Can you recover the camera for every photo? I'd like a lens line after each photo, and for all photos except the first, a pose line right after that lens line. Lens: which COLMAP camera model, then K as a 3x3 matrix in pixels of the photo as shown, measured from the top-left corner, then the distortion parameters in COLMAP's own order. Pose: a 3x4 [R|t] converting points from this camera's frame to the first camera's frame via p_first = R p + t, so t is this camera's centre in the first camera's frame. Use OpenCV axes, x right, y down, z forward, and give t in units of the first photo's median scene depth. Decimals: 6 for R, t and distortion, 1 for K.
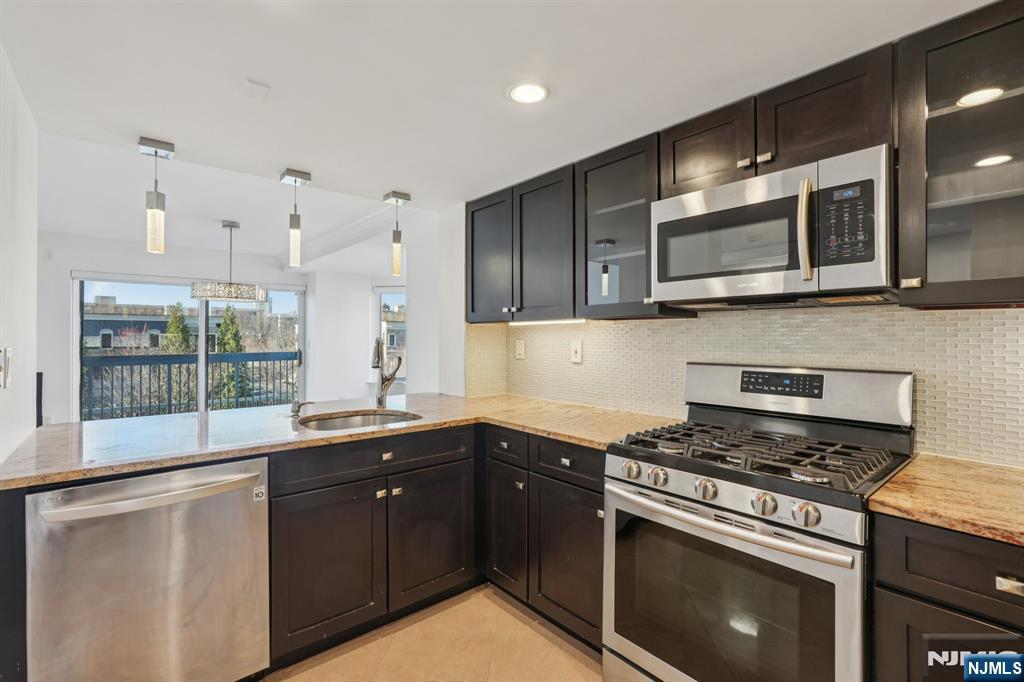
lens RADIAL K [[456.9, 0, 505.3], [0, 456.9, 338.4], [0, 0, 1]] dist [-0.009703, 0.006011]
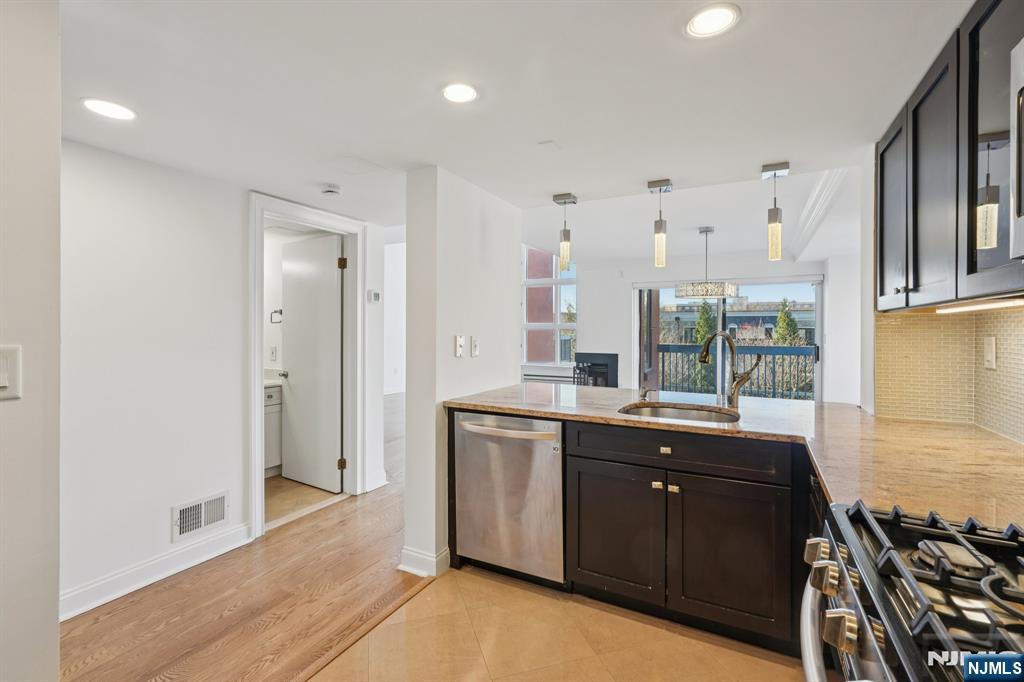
lens RADIAL K [[456.9, 0, 527.3], [0, 456.9, 333.1], [0, 0, 1]] dist [-0.009703, 0.006011]
pose [[0.403677, 0.010149, -0.914845, 0.511007], [-0.008356, 0.999938, 0.007406, -0.002837], [0.914864, 0.004655, 0.403736, 0.307762]]
